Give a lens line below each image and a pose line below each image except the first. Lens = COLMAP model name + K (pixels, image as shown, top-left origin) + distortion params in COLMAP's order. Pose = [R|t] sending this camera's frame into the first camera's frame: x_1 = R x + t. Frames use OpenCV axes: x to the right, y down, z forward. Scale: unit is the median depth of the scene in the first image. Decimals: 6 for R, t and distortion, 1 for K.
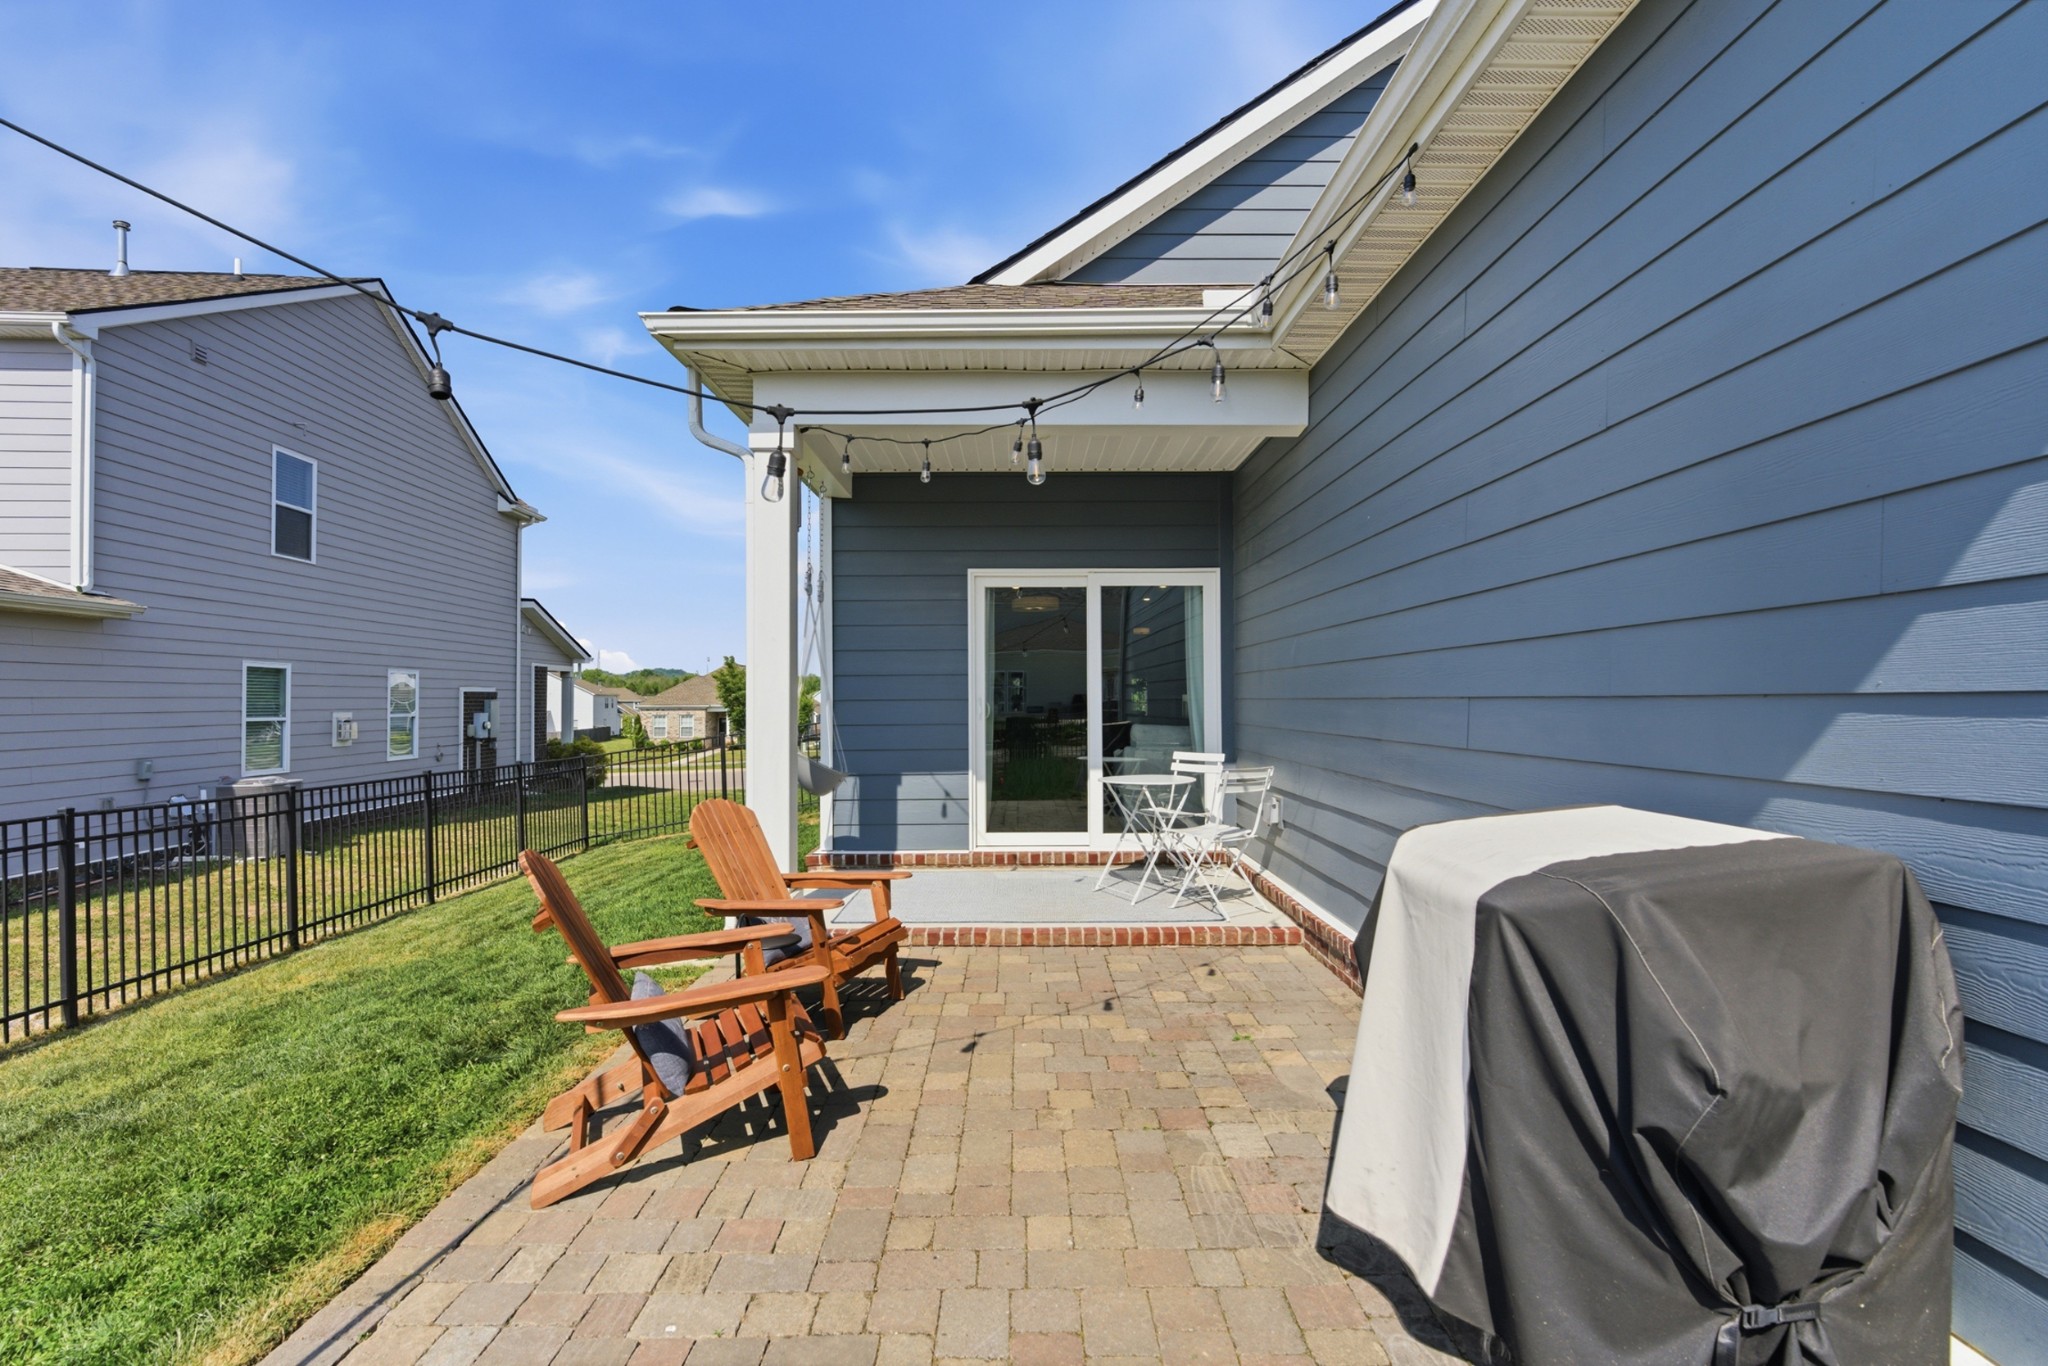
lens RADIAL K [[1009.2, 0, 1024.0], [0, 1009.2, 683.0], [0, 0, 1]] dist [-0.000173, 0.000176]
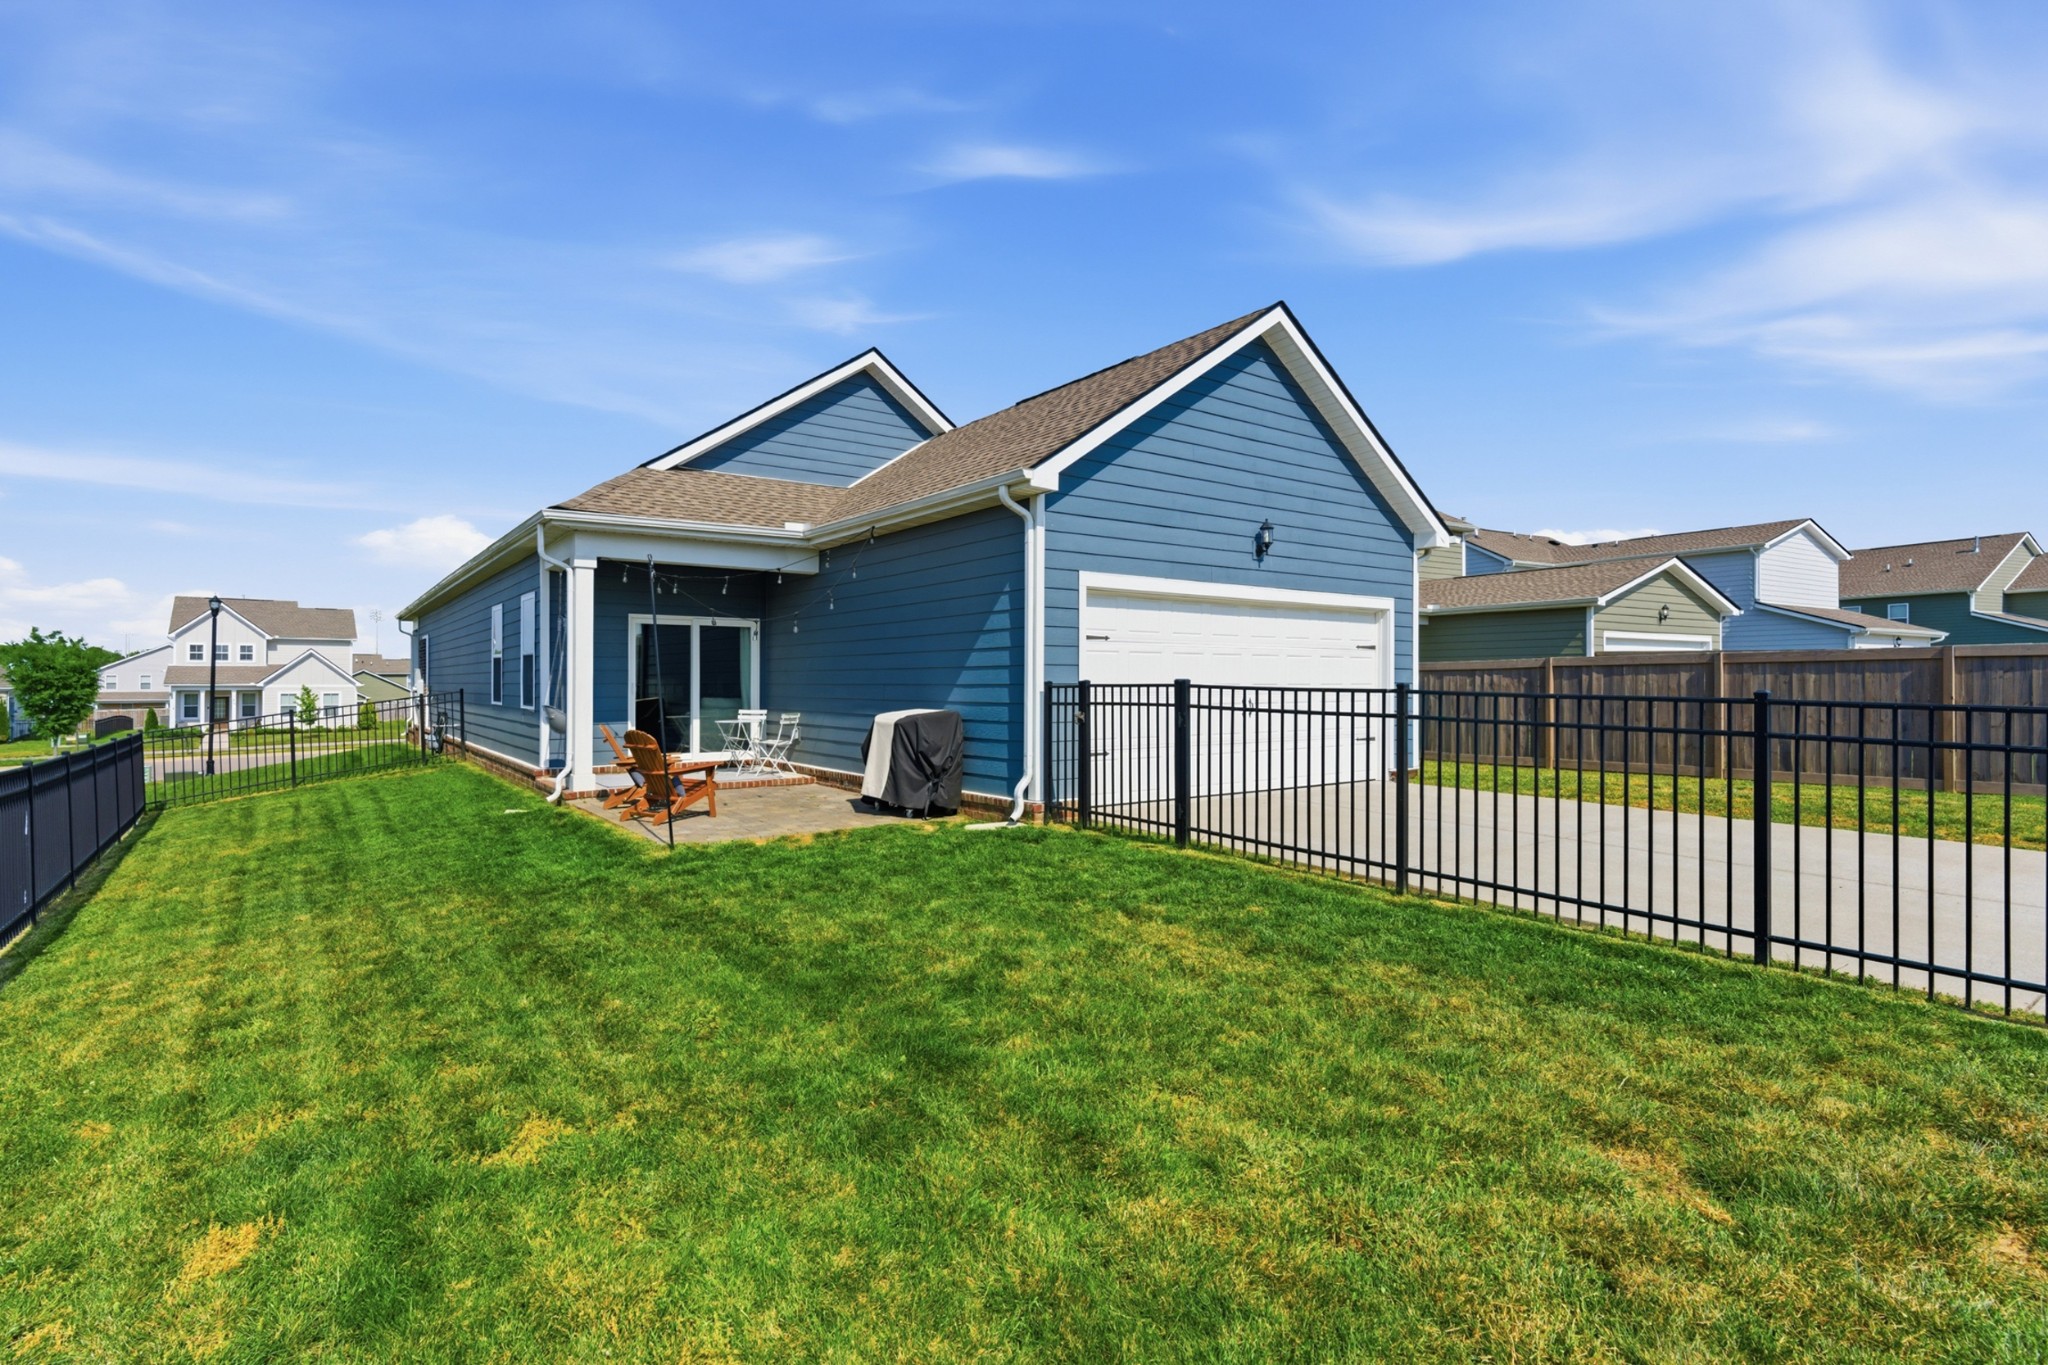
lens RADIAL K [[1009.2, 0, 1024.0], [0, 1009.2, 682.5], [0, 0, 1]] dist [-0.000173, 0.000176]
pose [[0.822142, 0.008834, 0.569213, -0.532005], [-0.017426, 0.999802, 0.009652, -0.015937], [-0.569015, -0.017854, 0.822133, -0.990246]]
